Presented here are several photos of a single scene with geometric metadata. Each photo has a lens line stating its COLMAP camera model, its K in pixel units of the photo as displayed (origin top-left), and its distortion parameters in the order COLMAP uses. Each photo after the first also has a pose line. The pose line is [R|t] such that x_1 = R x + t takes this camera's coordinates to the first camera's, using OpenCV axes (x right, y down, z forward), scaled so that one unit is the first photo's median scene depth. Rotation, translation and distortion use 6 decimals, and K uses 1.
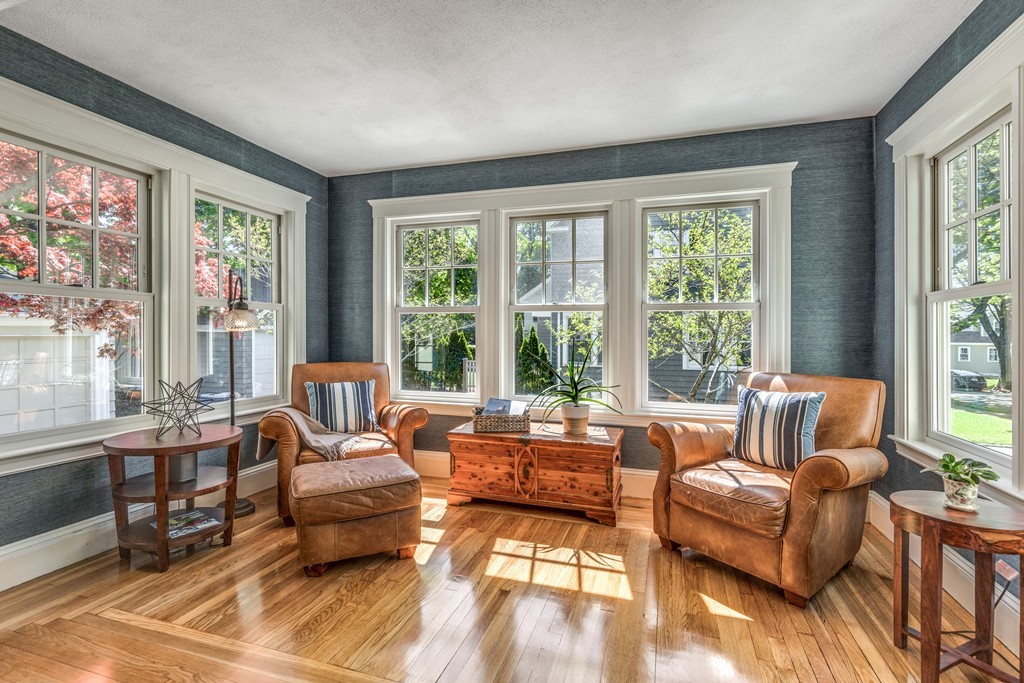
lens RADIAL K [[488.3, 0, 514.3], [0, 488.3, 332.7], [0, 0, 1]] dist [-0.006149, -0.000334]
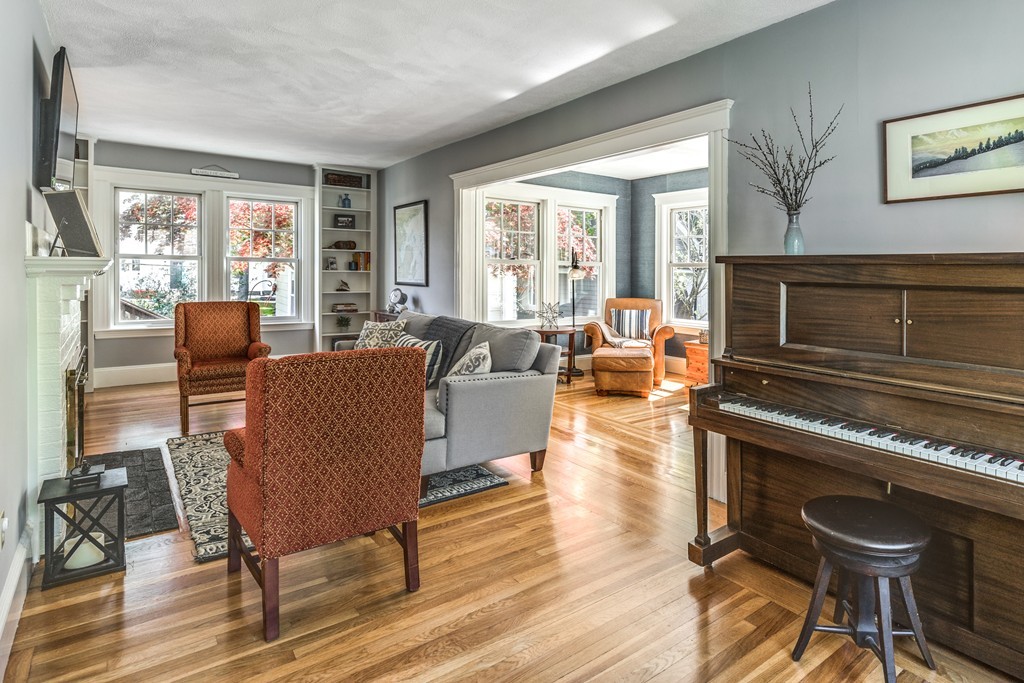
lens RADIAL K [[563.4, 0, 555.8], [0, 563.4, 270.3], [0, 0, 1]] dist [-0.024832, -0.000692]
pose [[0.822974, 0.005617, -0.568051, 0.542621], [-0.008772, 0.999958, -0.002821, -0.026657], [0.568011, 0.007304, 0.822989, -0.752357]]
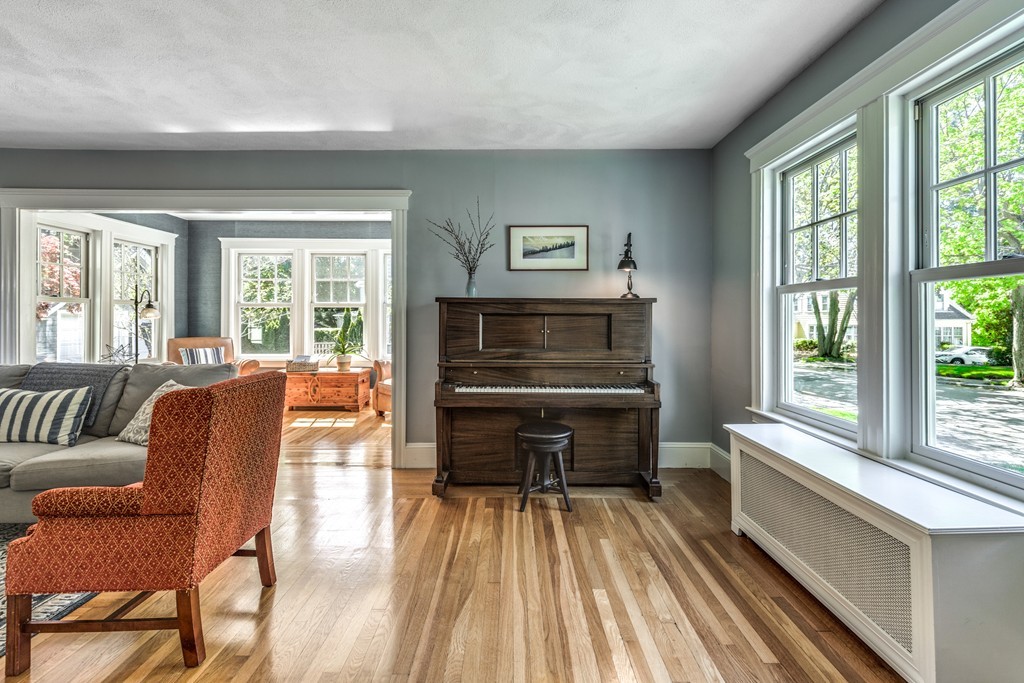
lens RADIAL K [[488.3, 0, 523.2], [0, 488.3, 315.6], [0, 0, 1]] dist [-0.006149, -0.000334]
pose [[0.947992, 0.000397, 0.318295, 0.173197], [-0.000039, 0.999999, -0.001131, -0.011997], [-0.318295, 0.001060, 0.947991, -1.007575]]
